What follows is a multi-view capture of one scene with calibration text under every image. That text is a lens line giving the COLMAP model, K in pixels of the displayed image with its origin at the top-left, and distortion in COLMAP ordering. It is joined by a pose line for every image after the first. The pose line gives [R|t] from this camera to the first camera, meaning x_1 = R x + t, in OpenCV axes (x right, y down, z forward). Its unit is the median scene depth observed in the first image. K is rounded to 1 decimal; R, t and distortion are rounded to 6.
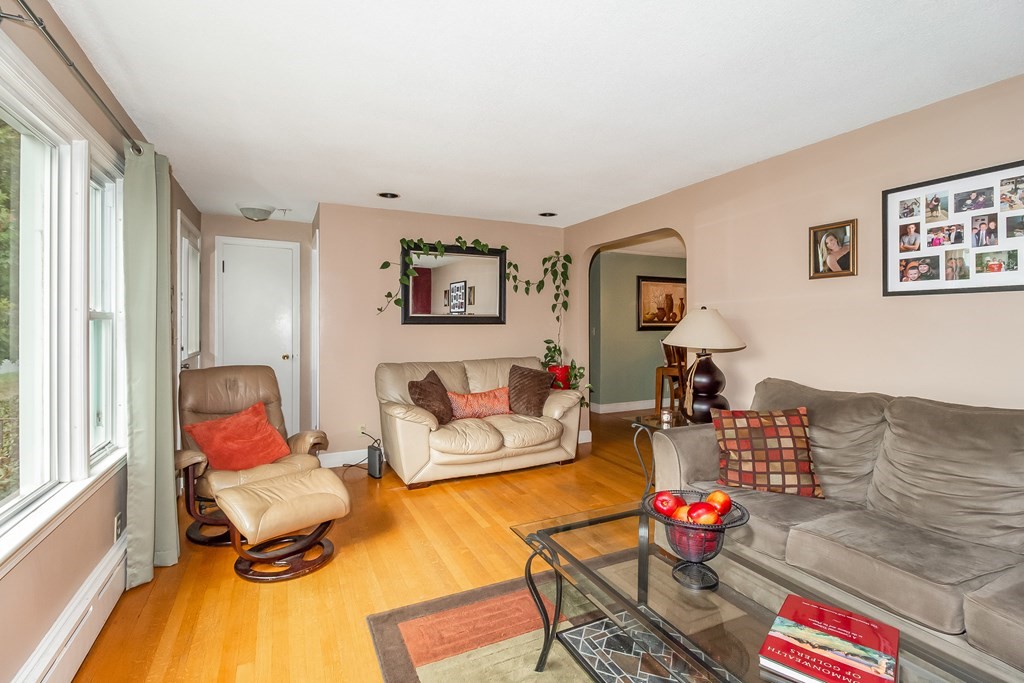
lens RADIAL K [[474.9, 0, 505.0], [0, 474.9, 321.1], [0, 0, 1]] dist [0.002743, -0.011797]
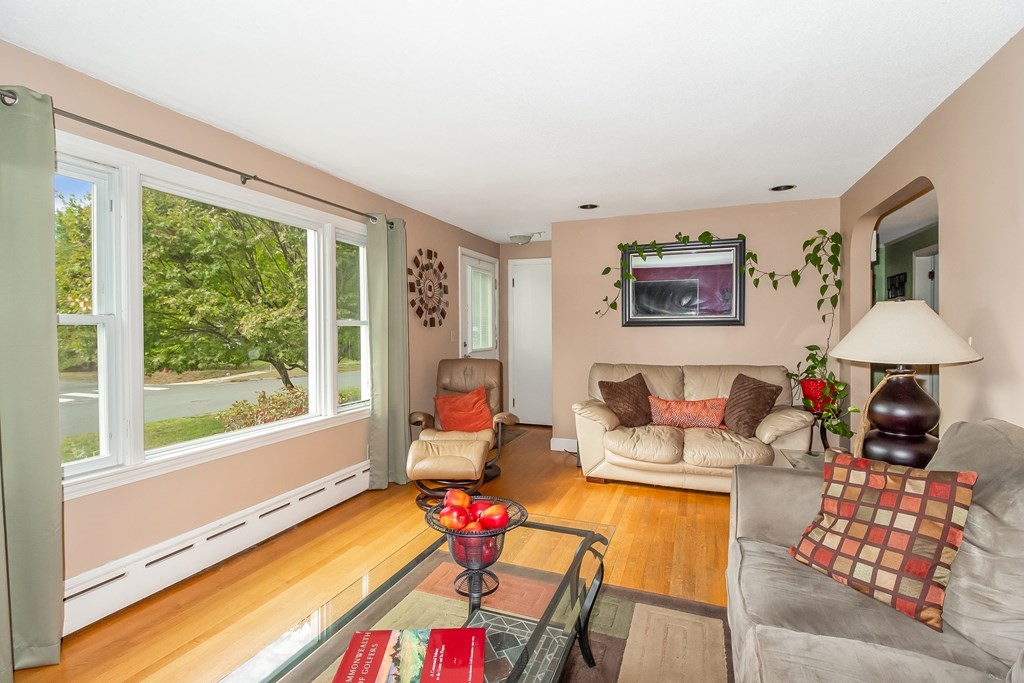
lens RADIAL K [[474.9, 0, 505.0], [0, 474.9, 321.1], [0, 0, 1]] dist [0.002743, -0.011797]
pose [[0.673546, -0.012503, -0.739039, 0.383967], [0.011400, 0.999914, -0.006527, -0.001364], [0.739057, -0.004028, 0.673630, 0.119336]]
